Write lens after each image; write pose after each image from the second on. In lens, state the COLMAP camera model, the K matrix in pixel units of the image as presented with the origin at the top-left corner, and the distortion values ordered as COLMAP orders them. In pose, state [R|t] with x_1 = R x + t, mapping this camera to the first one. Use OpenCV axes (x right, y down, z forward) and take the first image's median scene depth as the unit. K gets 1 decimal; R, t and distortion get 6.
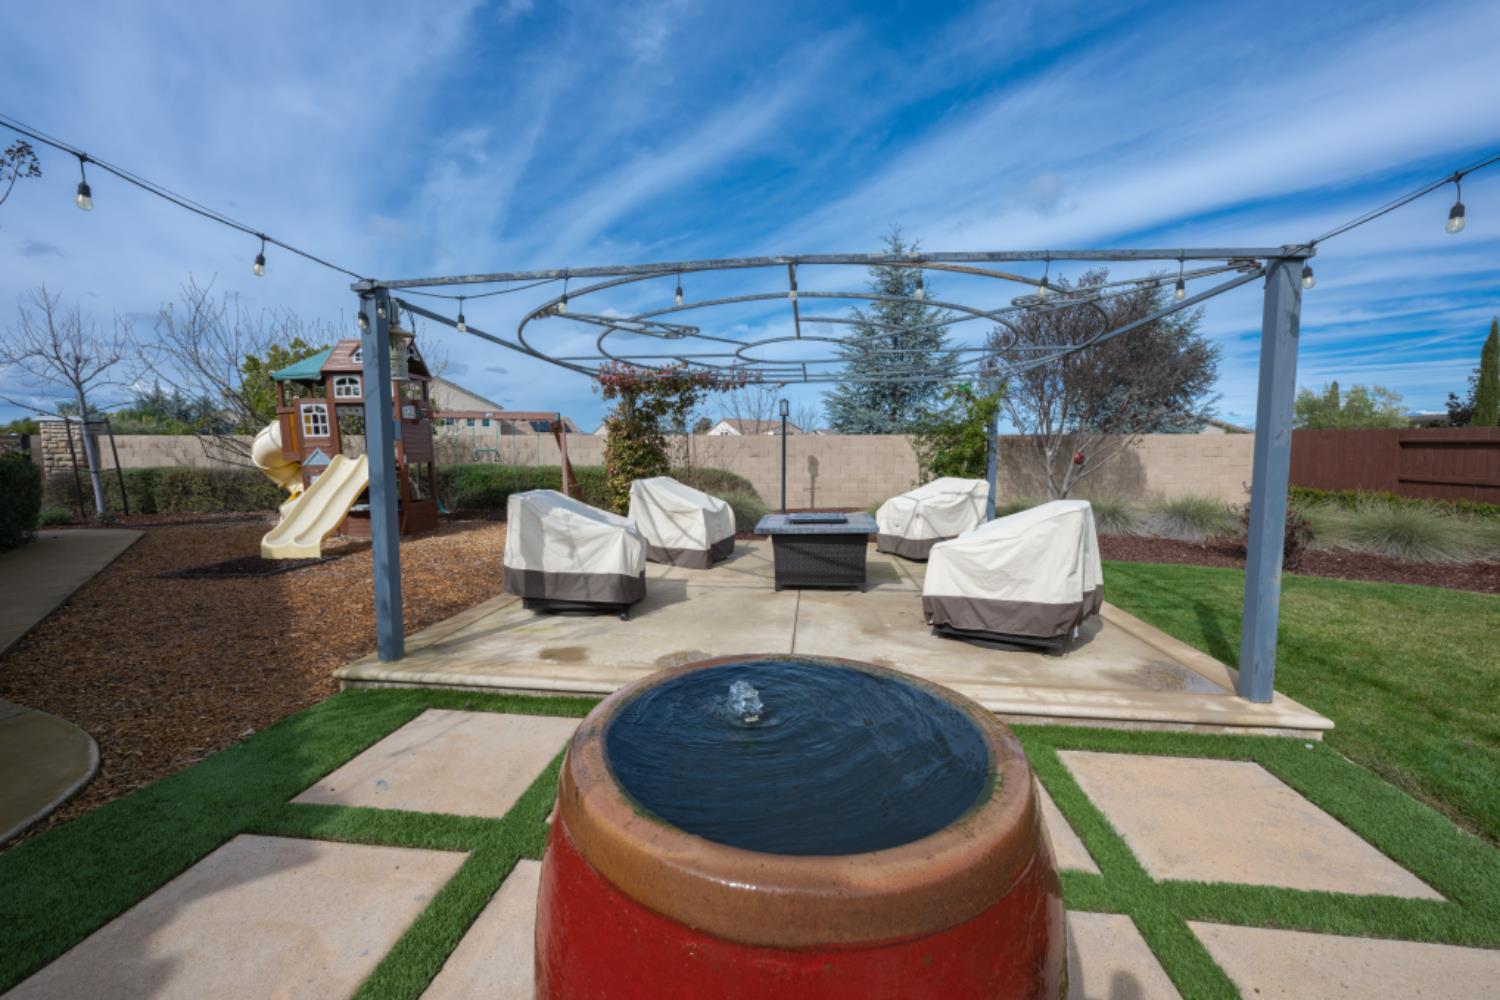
lens RADIAL K [[596.1, 0, 745.4], [0, 596.1, 505.0], [0, 0, 1]] dist [-0.001984, -0.000317]
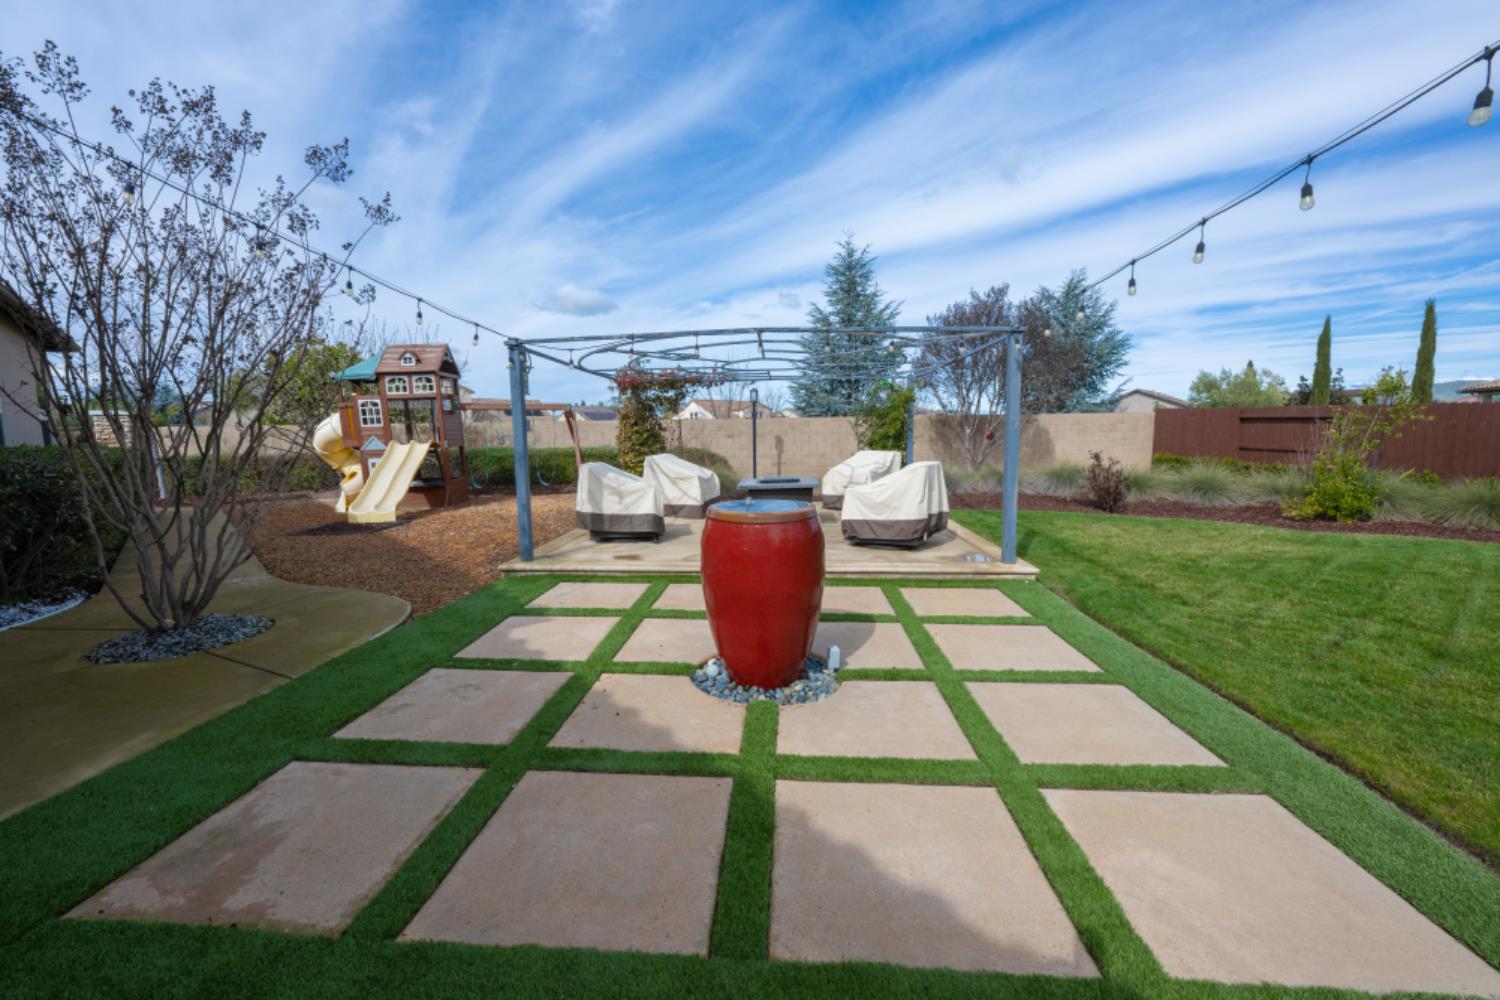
lens RADIAL K [[609.0, 0, 831.3], [0, 609.0, 541.0], [0, 0, 1]] dist [0.001519, -0.000075]
pose [[0.982150, -0.045814, 0.182434, -0.026443], [0.029490, 0.995395, 0.091206, 0.032893], [-0.185772, -0.084198, 0.978979, -0.408569]]
